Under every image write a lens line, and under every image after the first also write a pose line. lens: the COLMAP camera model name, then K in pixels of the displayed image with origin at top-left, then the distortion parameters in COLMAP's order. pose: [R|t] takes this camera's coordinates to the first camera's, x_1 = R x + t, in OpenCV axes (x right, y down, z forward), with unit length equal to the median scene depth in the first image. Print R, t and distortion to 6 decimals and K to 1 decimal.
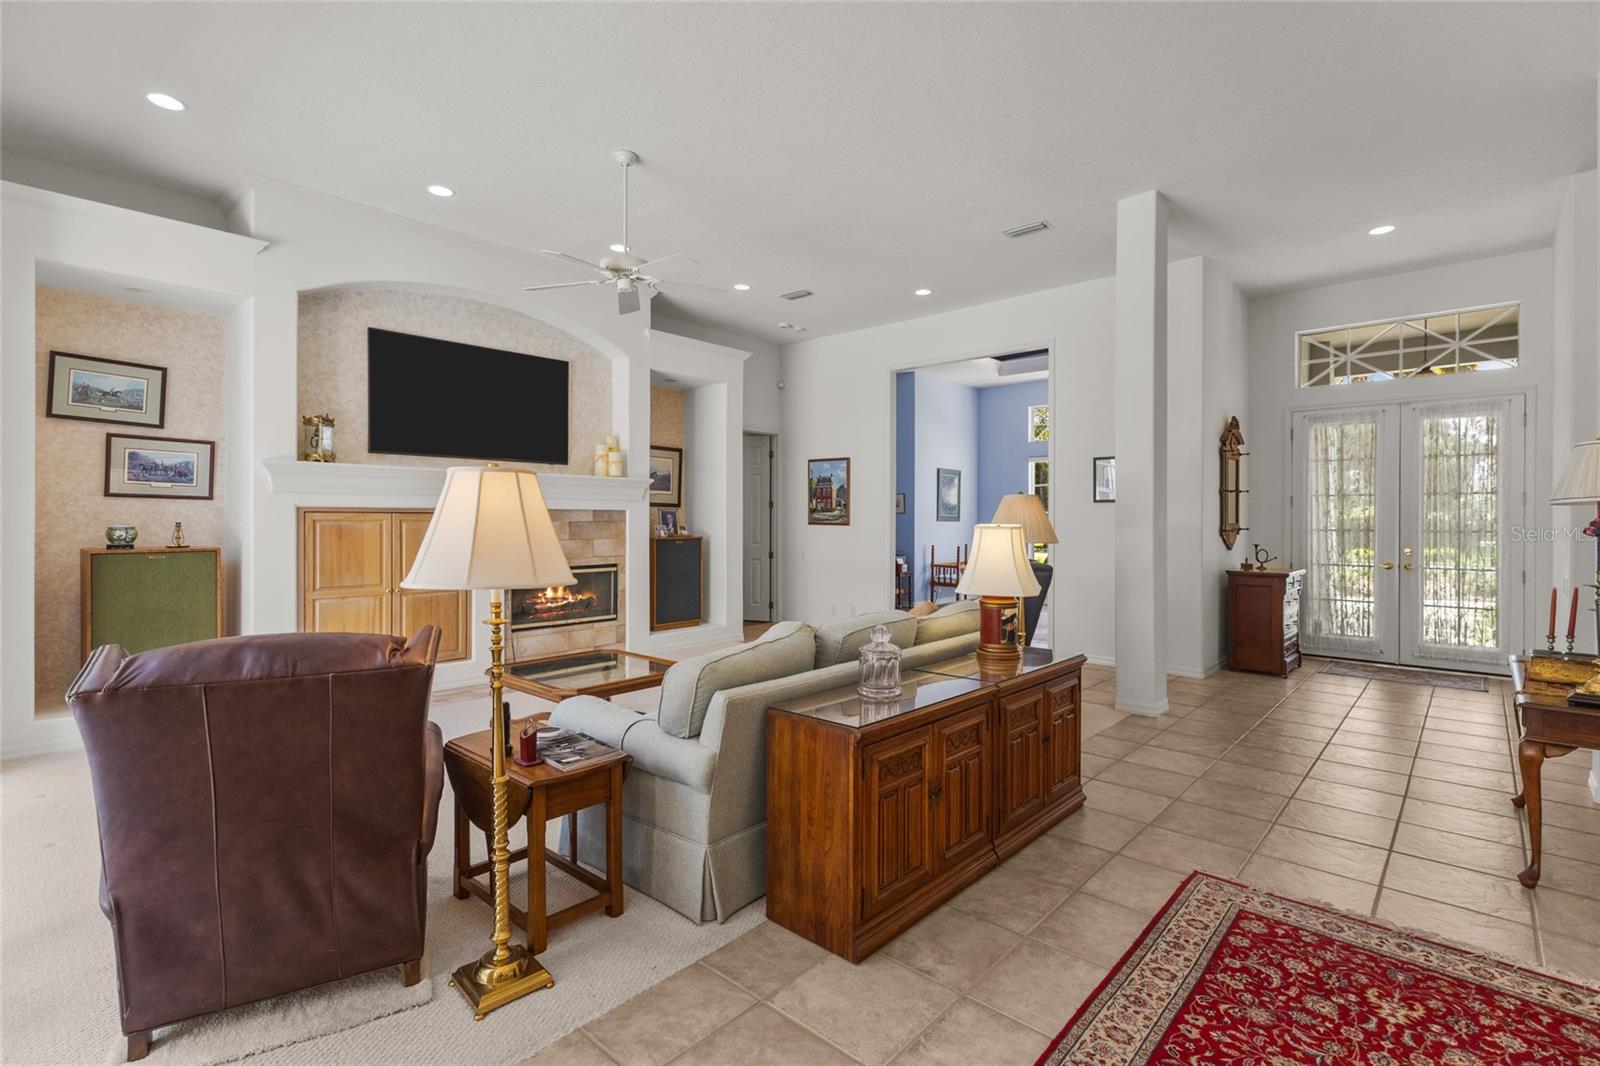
lens RADIAL K [[739.3, 0, 794.3], [0, 739.3, 522.7], [0, 0, 1]] dist [0.005420, -0.000235]
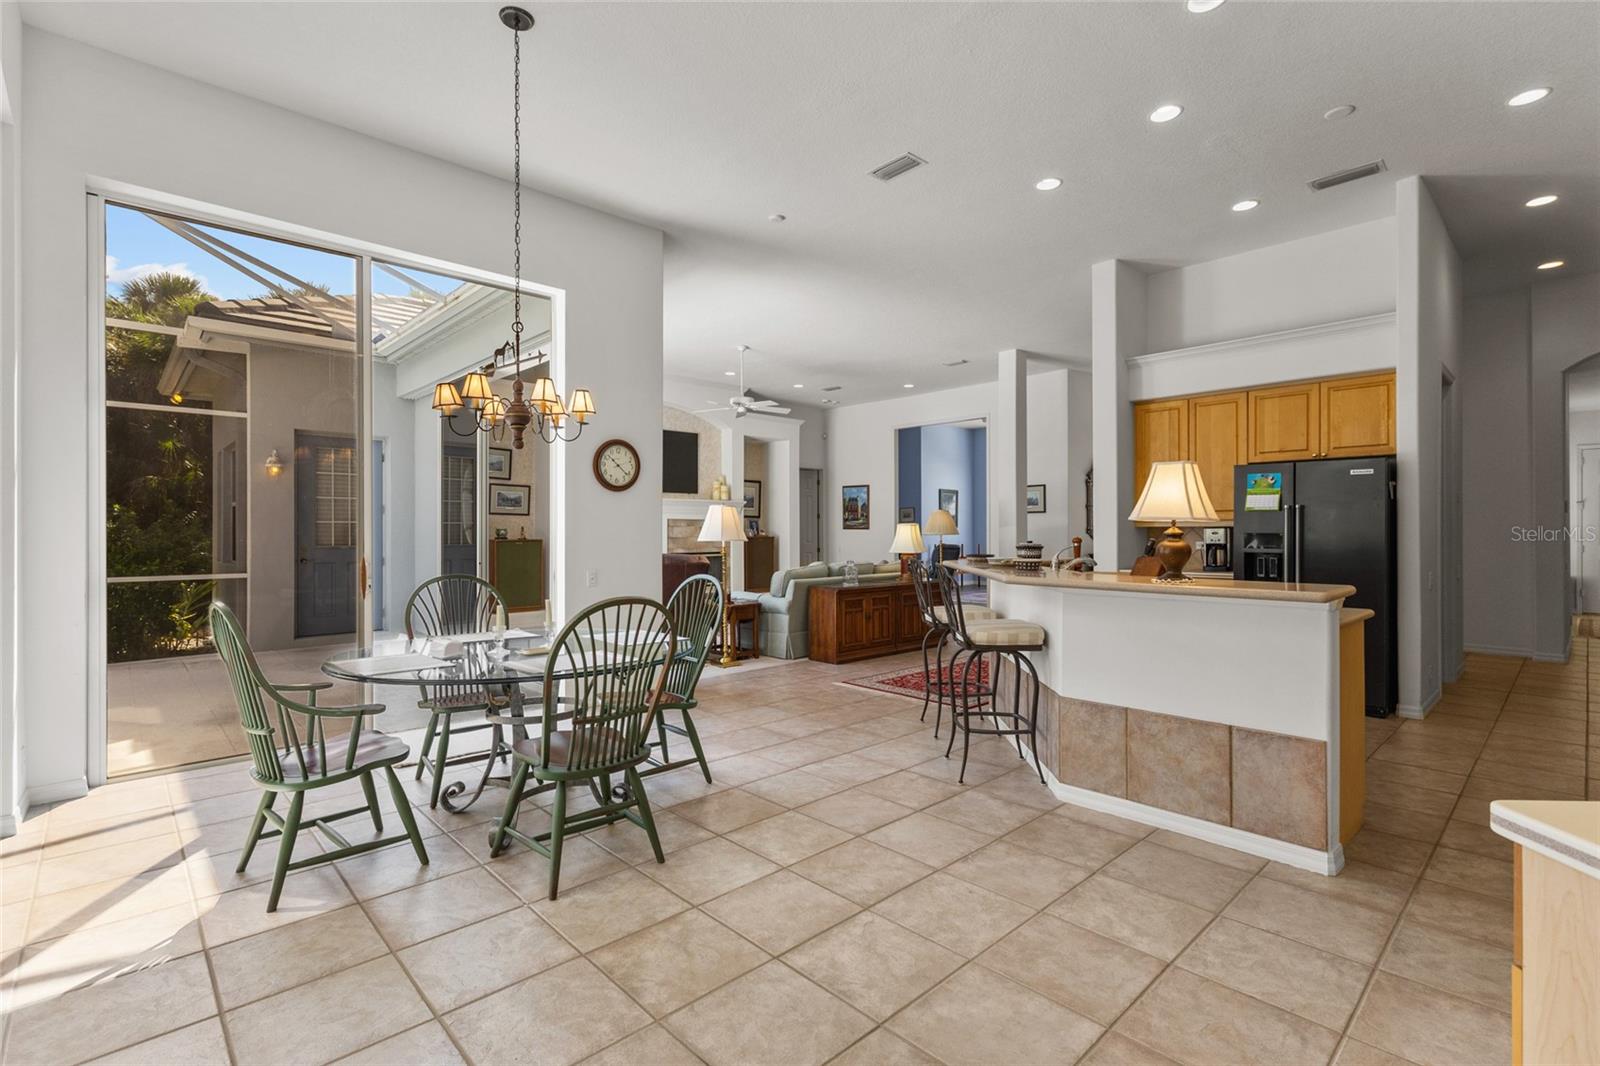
lens RADIAL K [[739.3, 0, 793.4], [0, 739.3, 529.5], [0, 0, 1]] dist [0.005420, -0.000235]
pose [[0.996958, -0.004697, -0.077803, 0.062164], [0.004197, 0.999969, -0.006592, 0.022598], [0.077832, 0.006245, 0.996947, -0.892066]]
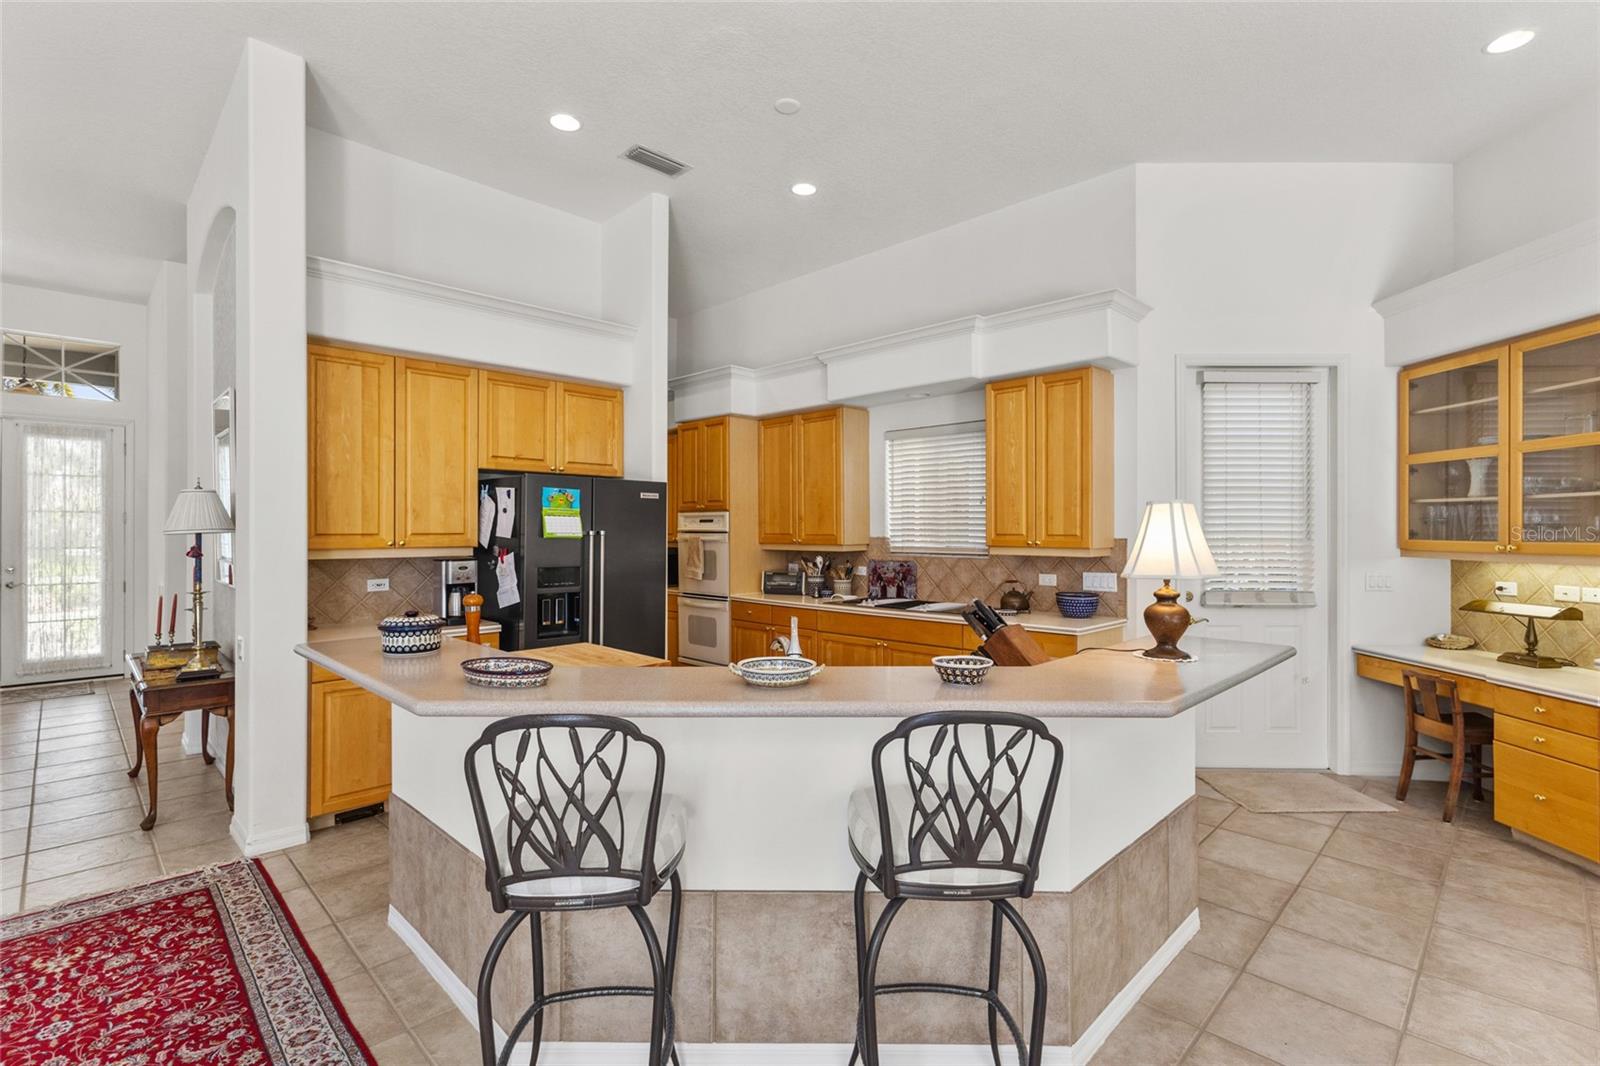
lens RADIAL K [[739.3, 0, 796.6], [0, 739.3, 526.0], [0, 0, 1]] dist [0.005420, -0.000235]
pose [[0.041718, 0.001725, 0.999128, -0.133808], [0.002667, 0.999995, -0.001837, -0.017115], [-0.999126, 0.002742, 0.041713, -0.093755]]
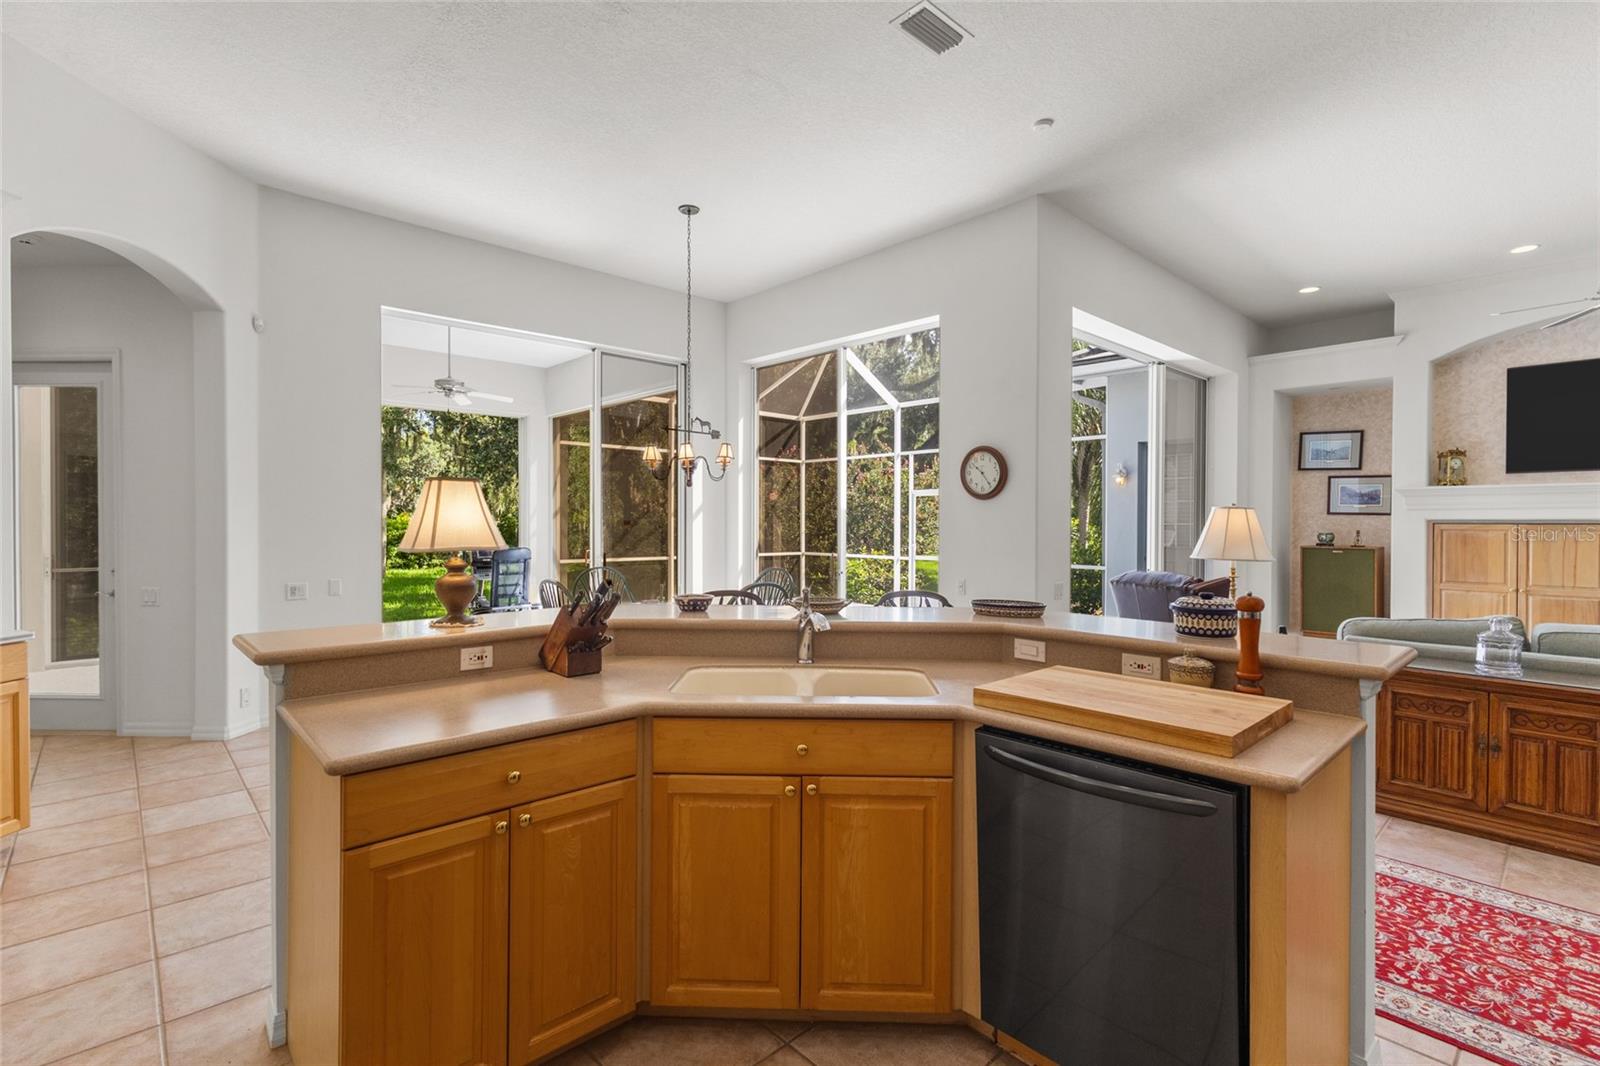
lens RADIAL K [[739.3, 0, 796.4], [0, 739.3, 528.5], [0, 0, 1]] dist [0.005420, -0.000235]
pose [[-0.083796, 0.006752, -0.996460, 0.758546], [-0.008708, 0.999934, 0.007508, -0.005270], [0.996445, 0.009306, -0.083732, -0.041652]]
